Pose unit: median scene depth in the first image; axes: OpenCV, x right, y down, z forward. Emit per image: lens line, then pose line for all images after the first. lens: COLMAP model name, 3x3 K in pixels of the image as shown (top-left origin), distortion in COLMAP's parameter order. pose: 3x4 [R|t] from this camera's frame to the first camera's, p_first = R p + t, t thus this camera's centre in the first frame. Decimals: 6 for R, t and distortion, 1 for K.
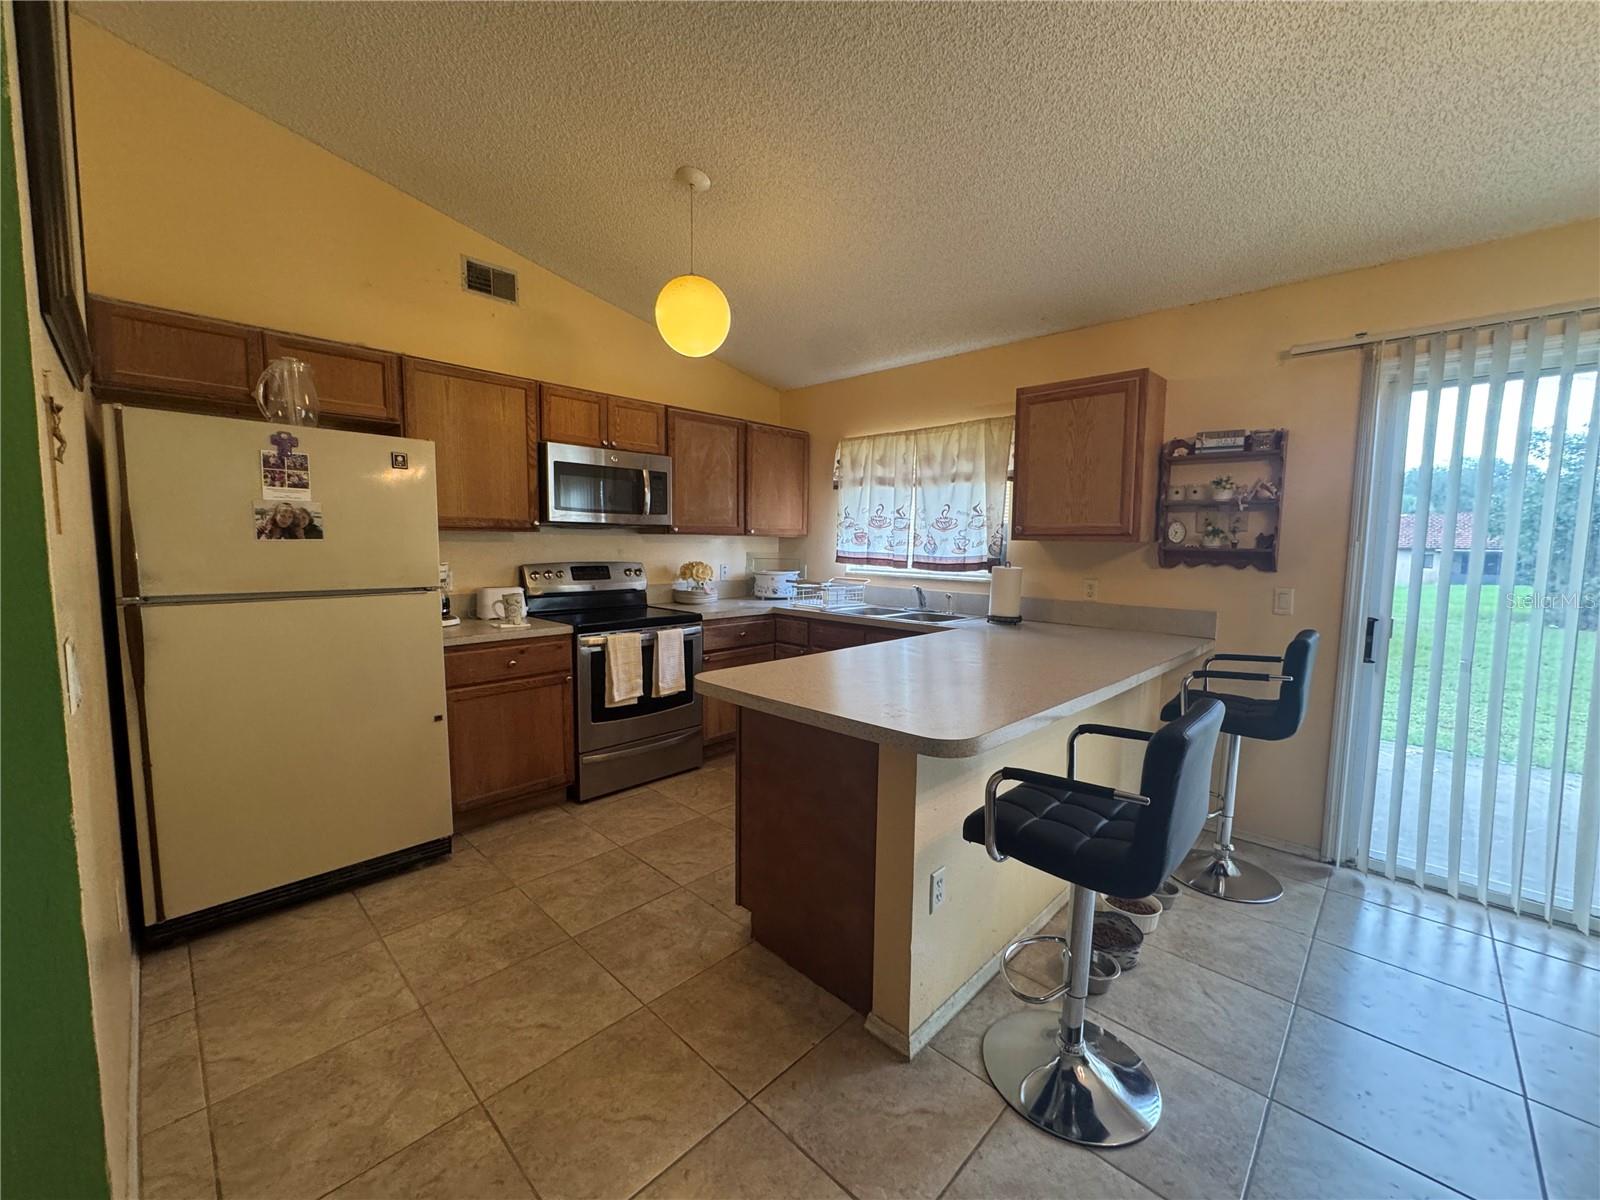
lens RADIAL K [[633.6, 0, 804.4], [0, 633.6, 588.7], [0, 0, 1]] dist [0.000382, 0.000013]
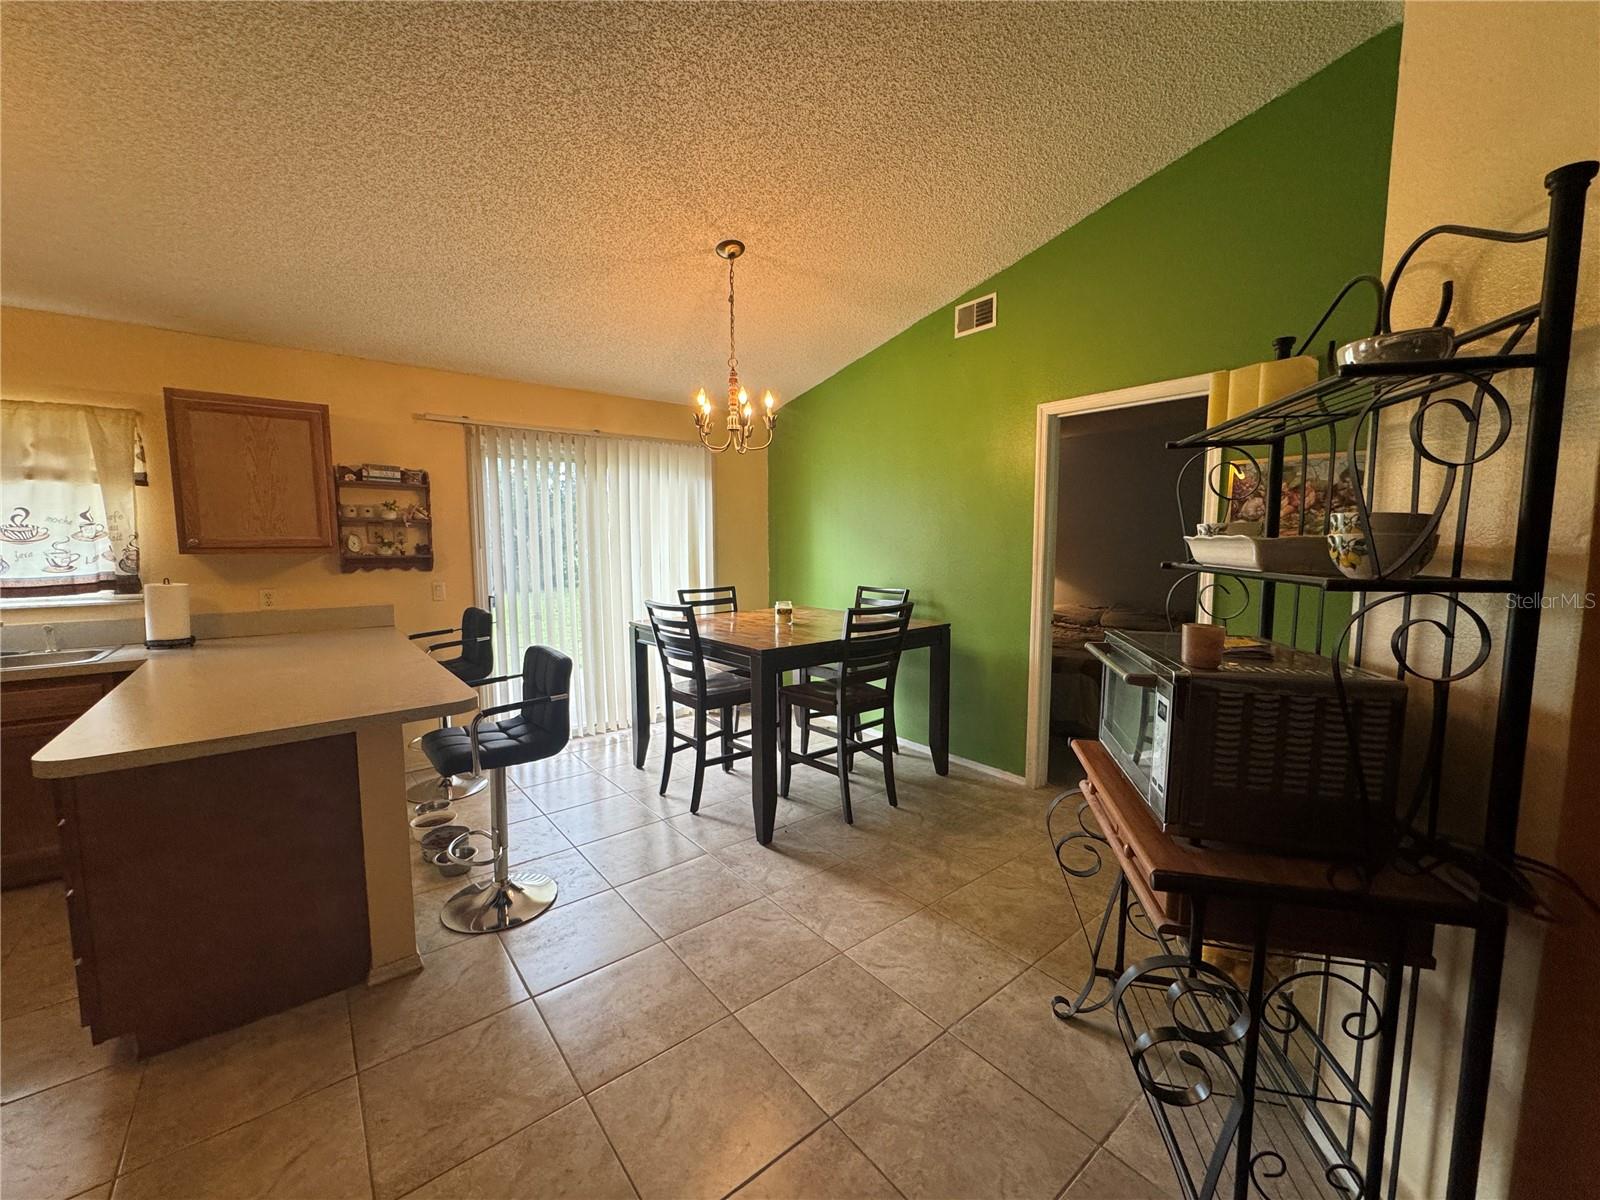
lens RADIAL K [[633.6, 0, 804.4], [0, 633.6, 588.7], [0, 0, 1]] dist [0.000382, 0.000013]
pose [[0.129067, -0.087322, 0.987784, -0.504939], [0.080364, 0.993760, 0.077350, -0.027166], [-0.988374, 0.069399, 0.135279, -0.011520]]
